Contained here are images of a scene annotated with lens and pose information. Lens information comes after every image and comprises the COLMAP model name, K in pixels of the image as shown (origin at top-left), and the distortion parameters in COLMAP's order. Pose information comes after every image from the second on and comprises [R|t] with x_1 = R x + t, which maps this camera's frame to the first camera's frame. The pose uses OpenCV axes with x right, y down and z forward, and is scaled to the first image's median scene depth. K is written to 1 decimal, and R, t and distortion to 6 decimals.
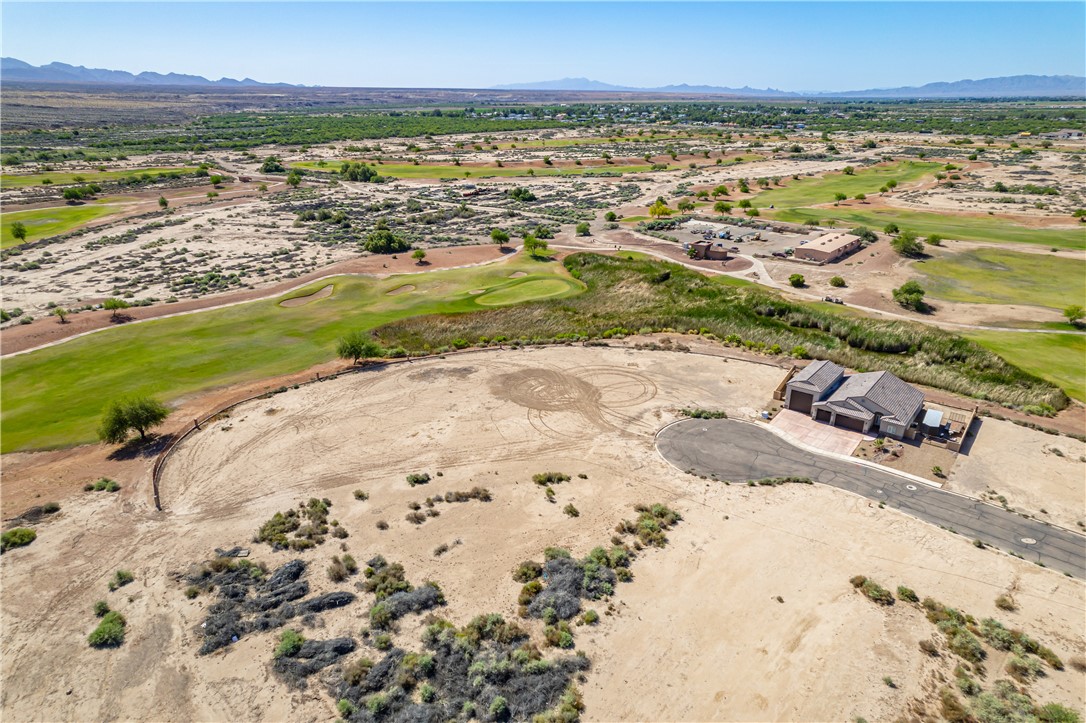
lens RADIAL K [[691.4, 0, 545.4], [0, 691.4, 367.0], [0, 0, 1]] dist [-0.065117, 0.070976]
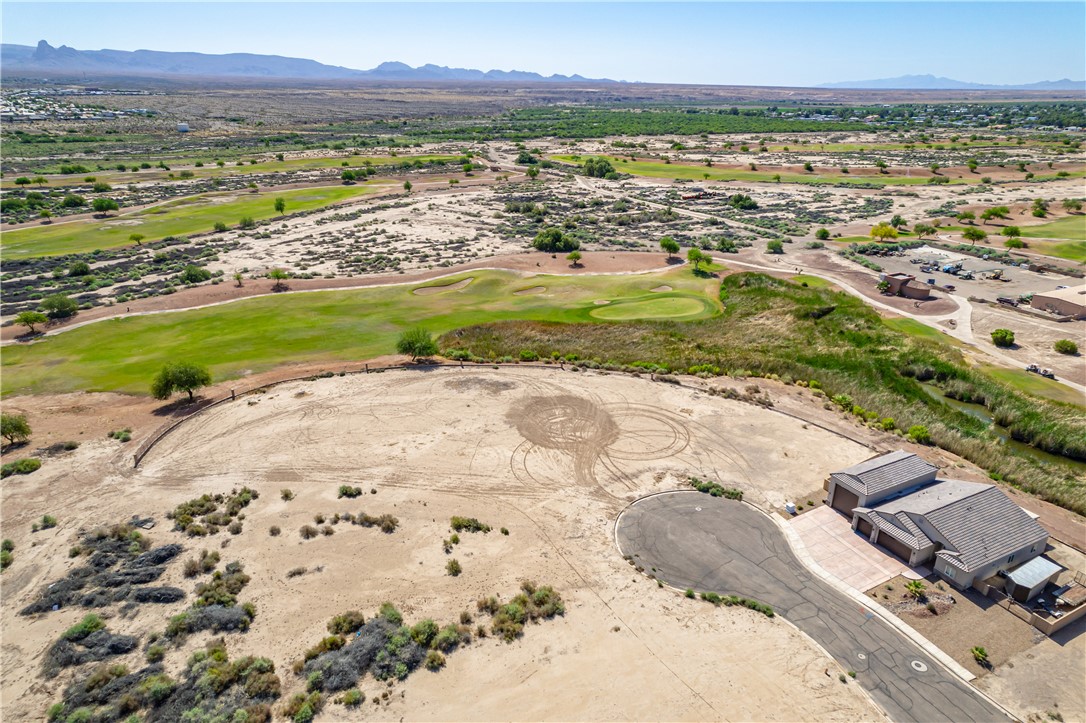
lens RADIAL K [[691.4, 0, 547.3], [0, 691.4, 362.7], [0, 0, 1]] dist [-0.065117, 0.070976]
pose [[0.910751, 0.153838, -0.383232, 0.269781], [-0.154423, 0.987566, 0.029446, -0.057343], [0.382997, 0.032362, 0.923183, 0.138650]]
